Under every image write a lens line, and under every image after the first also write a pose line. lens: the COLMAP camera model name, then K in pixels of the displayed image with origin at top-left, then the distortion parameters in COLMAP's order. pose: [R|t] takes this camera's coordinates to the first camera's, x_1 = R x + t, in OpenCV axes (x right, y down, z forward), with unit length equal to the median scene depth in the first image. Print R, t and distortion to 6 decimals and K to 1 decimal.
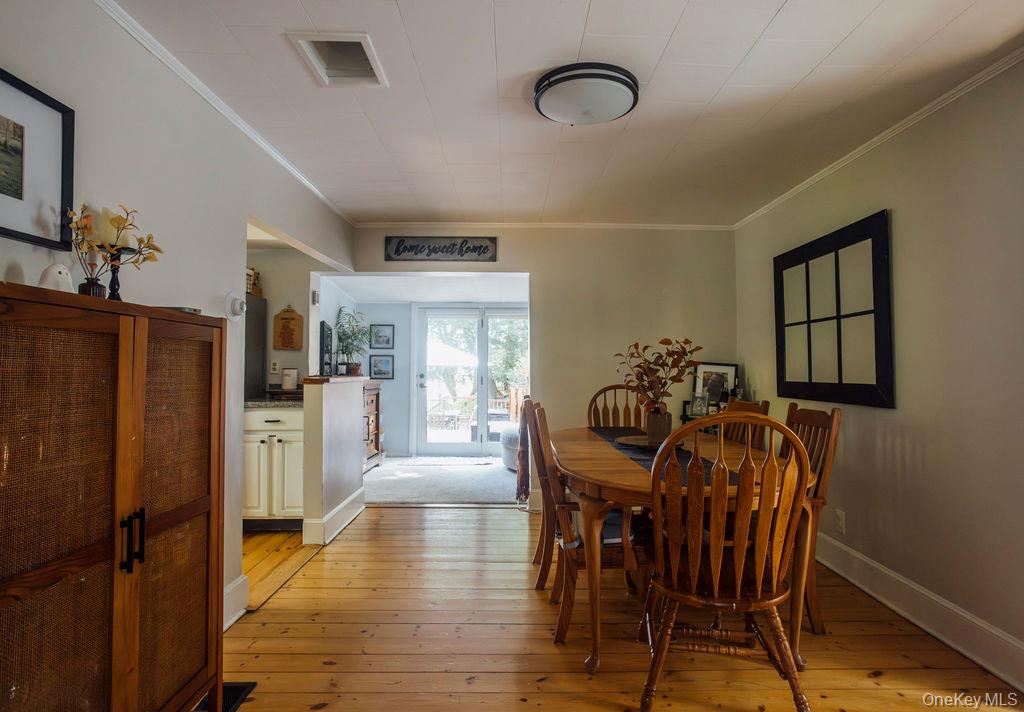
lens RADIAL K [[496.3, 0, 517.2], [0, 496.3, 356.7], [0, 0, 1]] dist [0.002035, 0.000033]
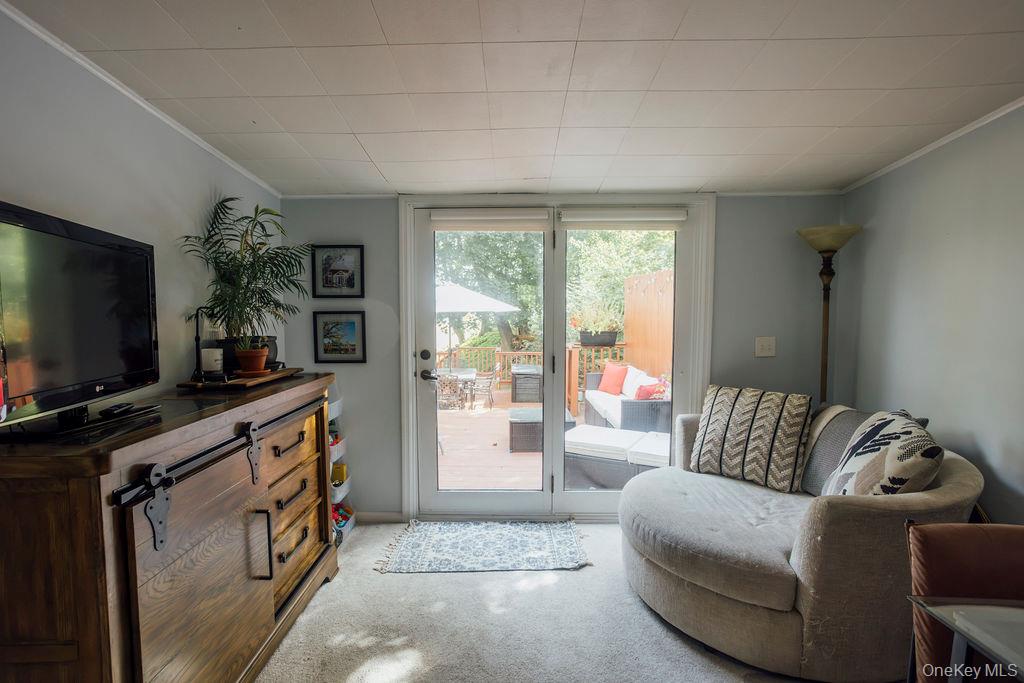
lens RADIAL K [[494.3, 0, 505.6], [0, 494.3, 342.7], [0, 0, 1]] dist [0.000934, 0.000938]
pose [[0.999463, -0.005845, -0.032237, -0.101075], [0.008931, 0.995299, 0.096434, -0.017250], [0.031522, -0.096670, 0.994817, 0.538994]]
